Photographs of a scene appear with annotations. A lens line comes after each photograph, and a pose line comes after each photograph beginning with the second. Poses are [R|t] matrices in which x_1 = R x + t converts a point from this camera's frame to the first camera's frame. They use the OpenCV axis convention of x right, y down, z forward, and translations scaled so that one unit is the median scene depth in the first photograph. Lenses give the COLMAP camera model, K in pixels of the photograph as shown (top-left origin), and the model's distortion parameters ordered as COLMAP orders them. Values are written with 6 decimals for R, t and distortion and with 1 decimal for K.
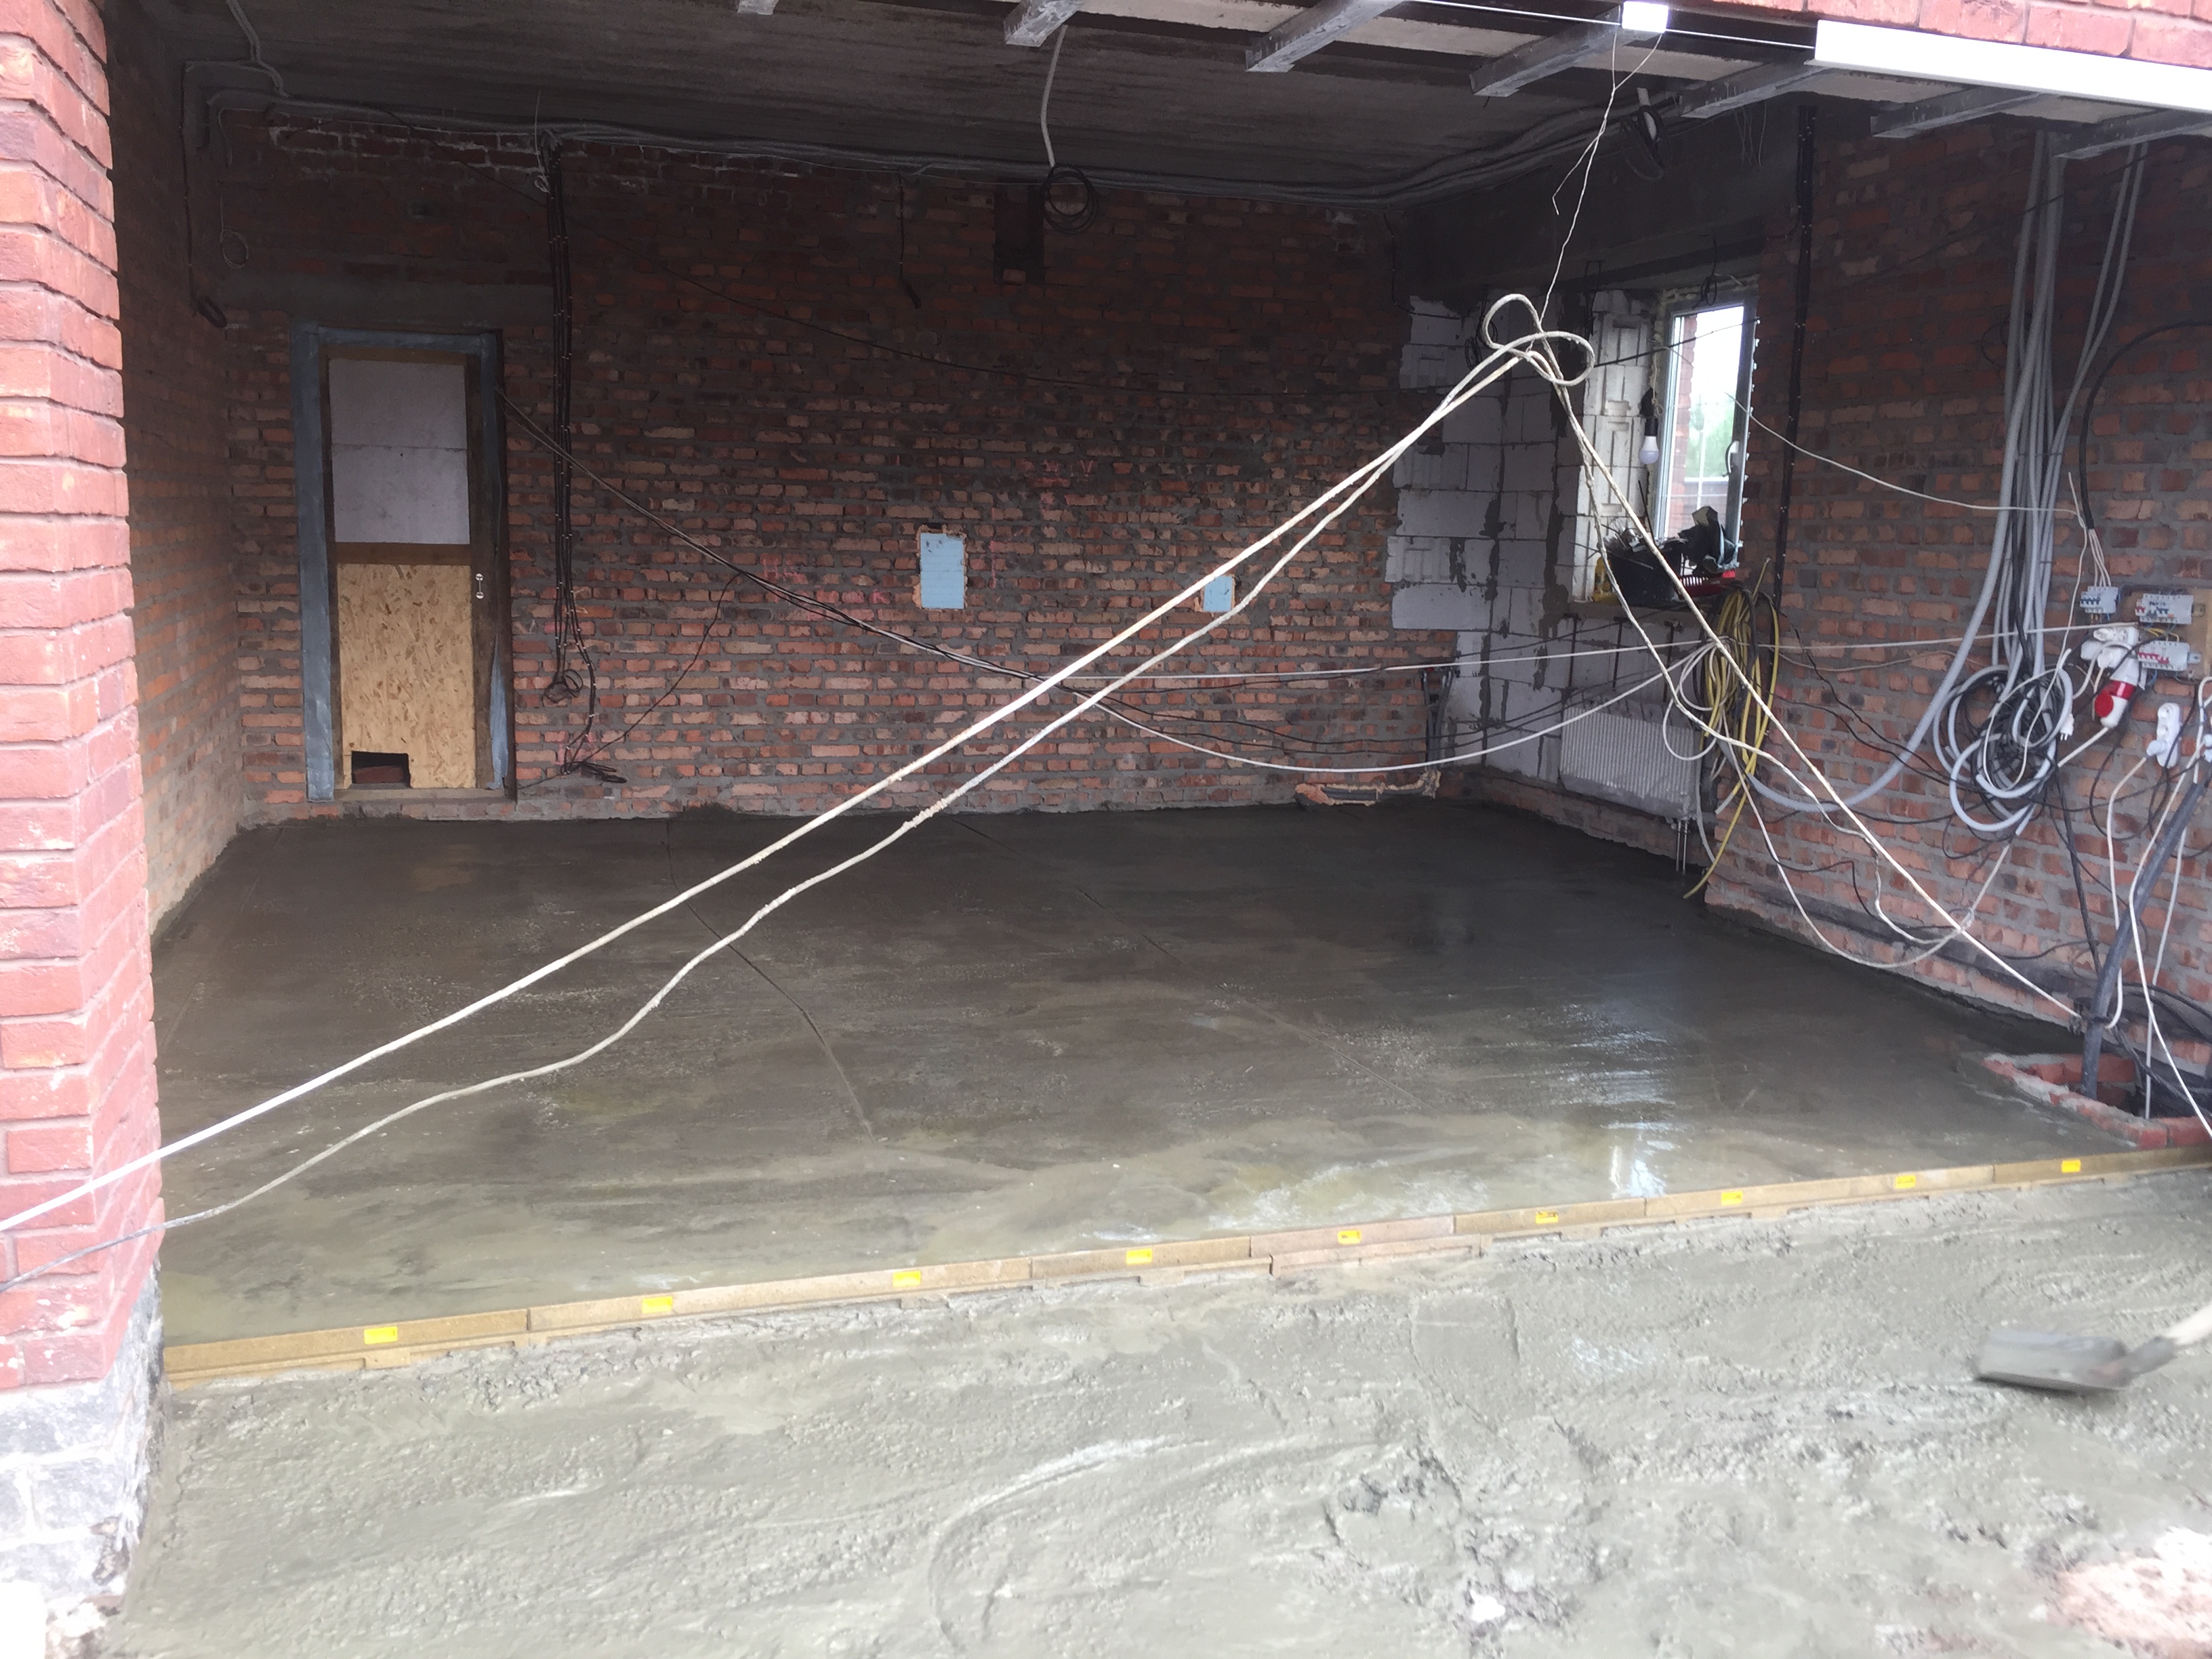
lens RADIAL K [[1903.3, 0, 1101.6], [0, 1903.3, 829.3], [0, 0, 1]] dist [0.072511, -0.099923]
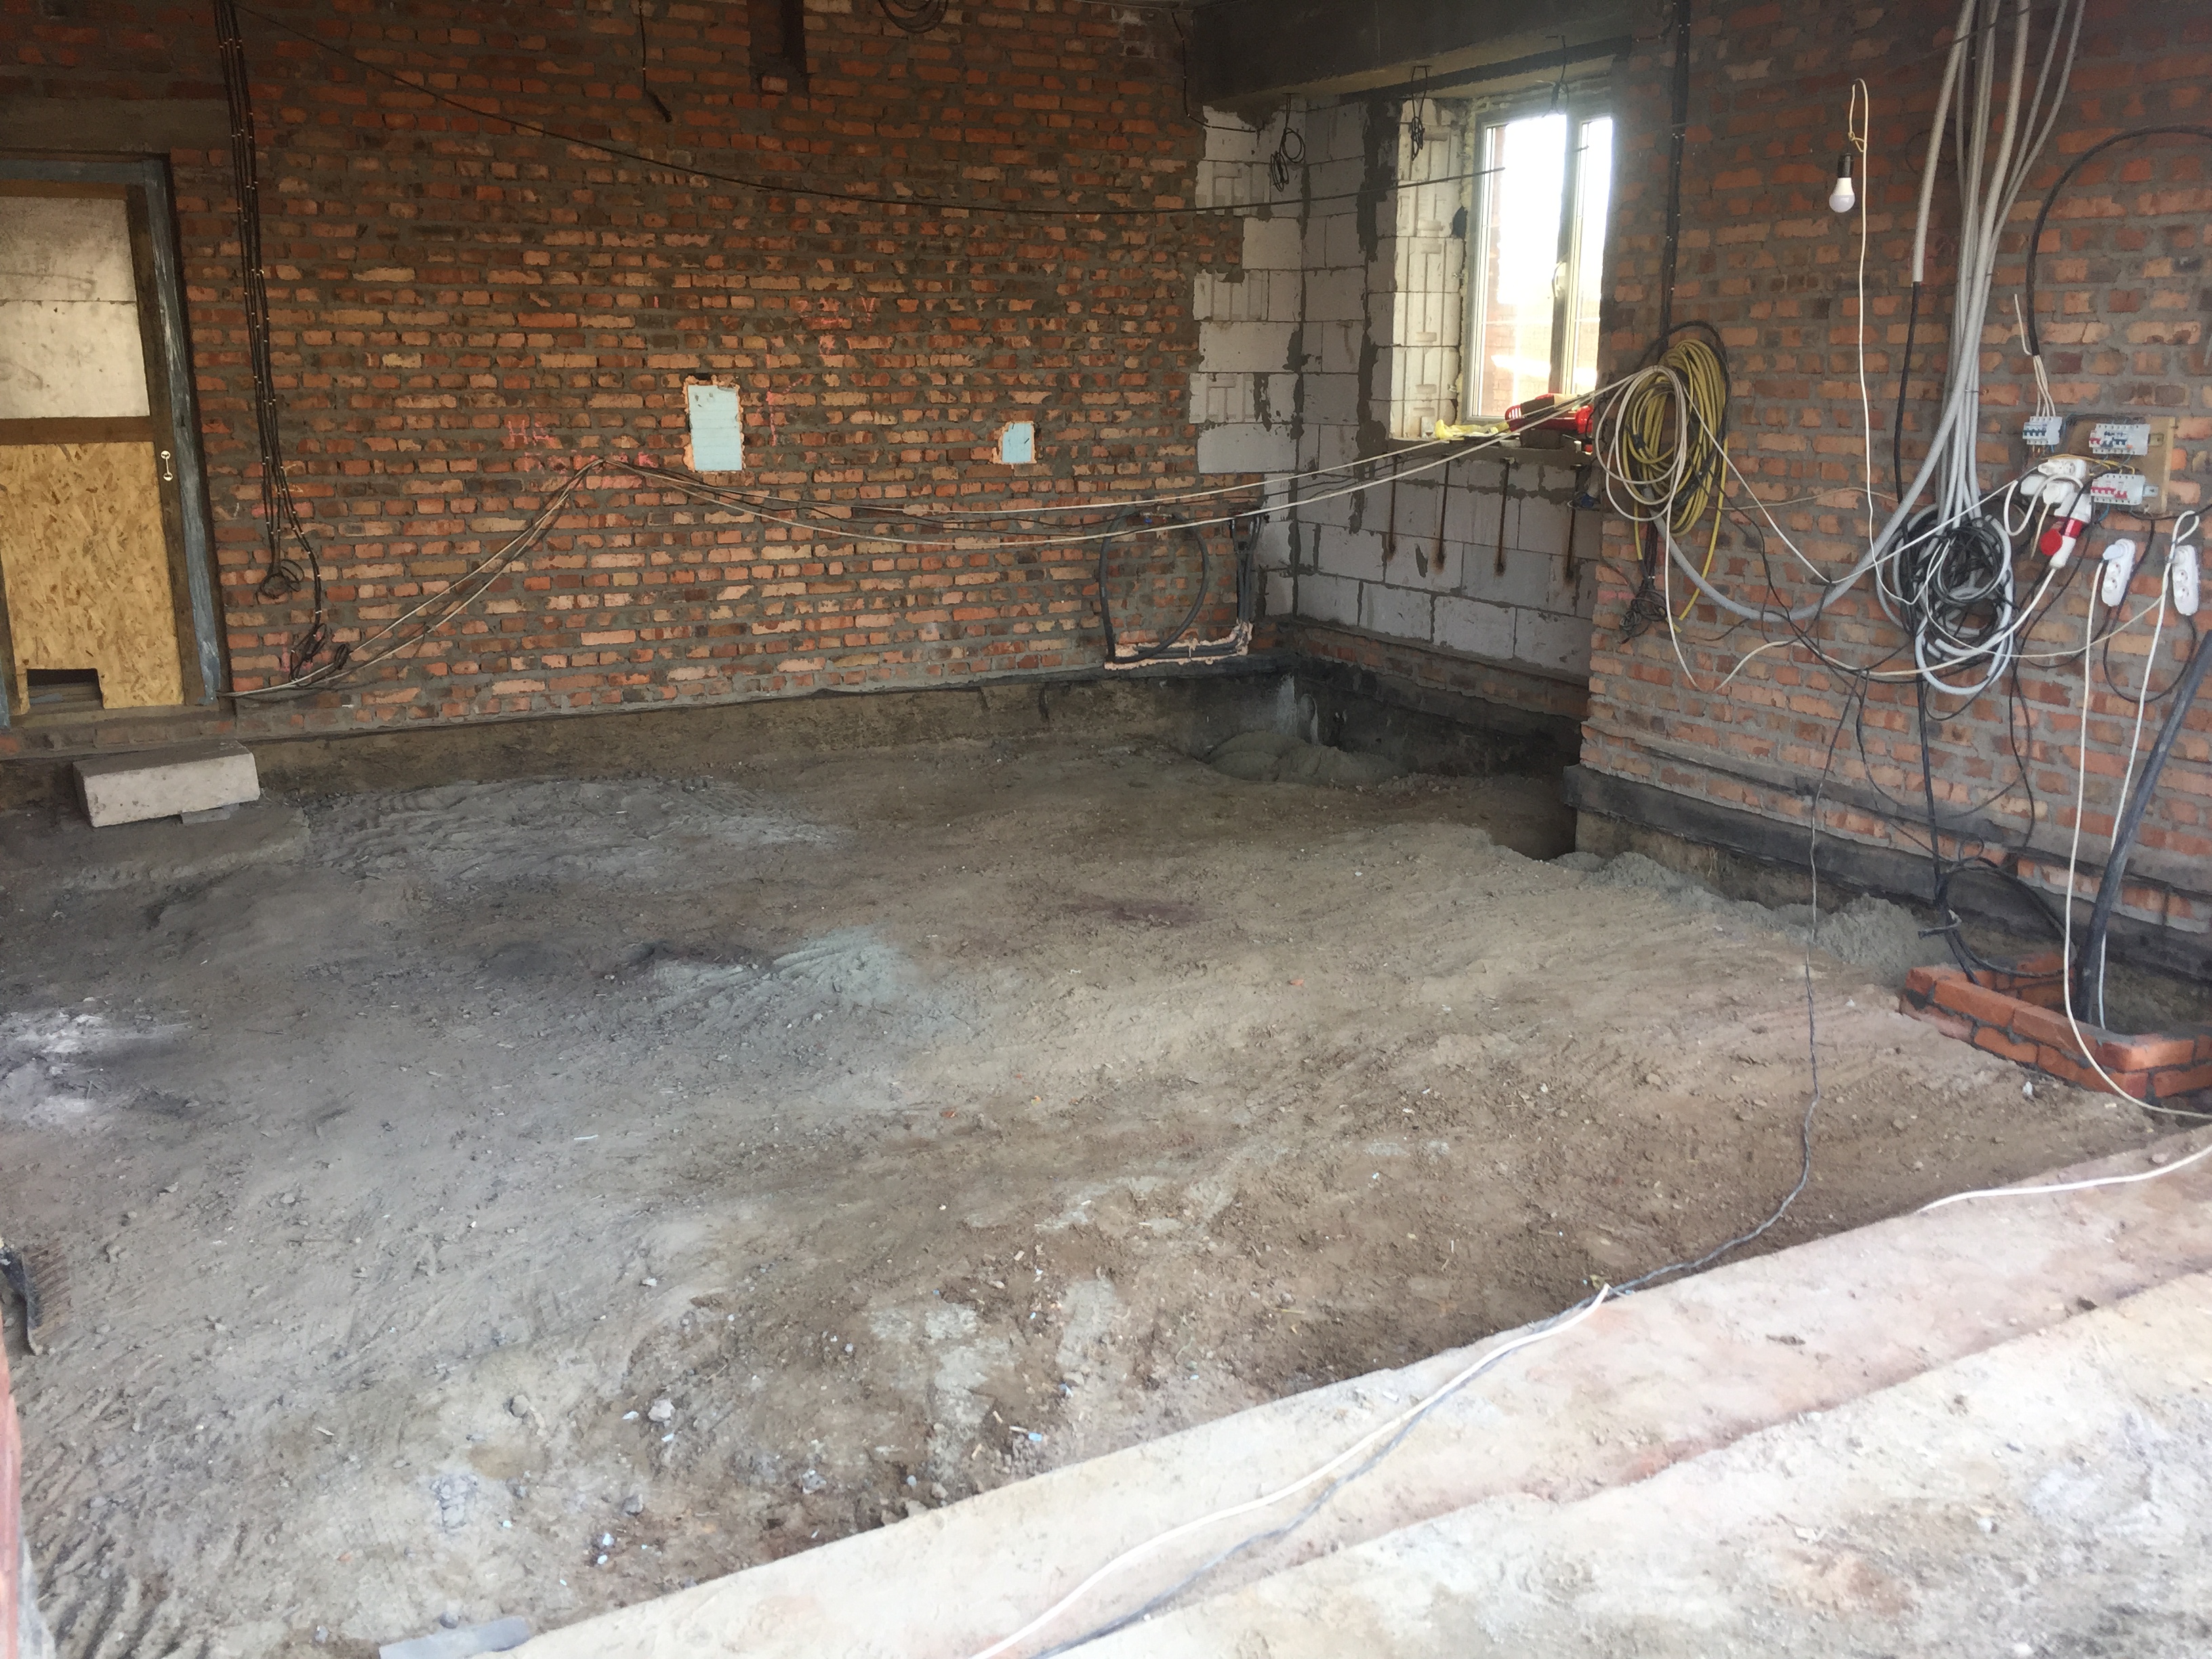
lens RADIAL K [[1903.3, 0, 1111.9], [0, 1903.3, 835.3], [0, 0, 1]] dist [0.072511, -0.099923]
pose [[0.984360, -0.068814, 0.162173, -0.060585], [0.053926, 0.994065, 0.094485, -0.021540], [-0.167713, -0.084262, 0.982228, 0.078141]]
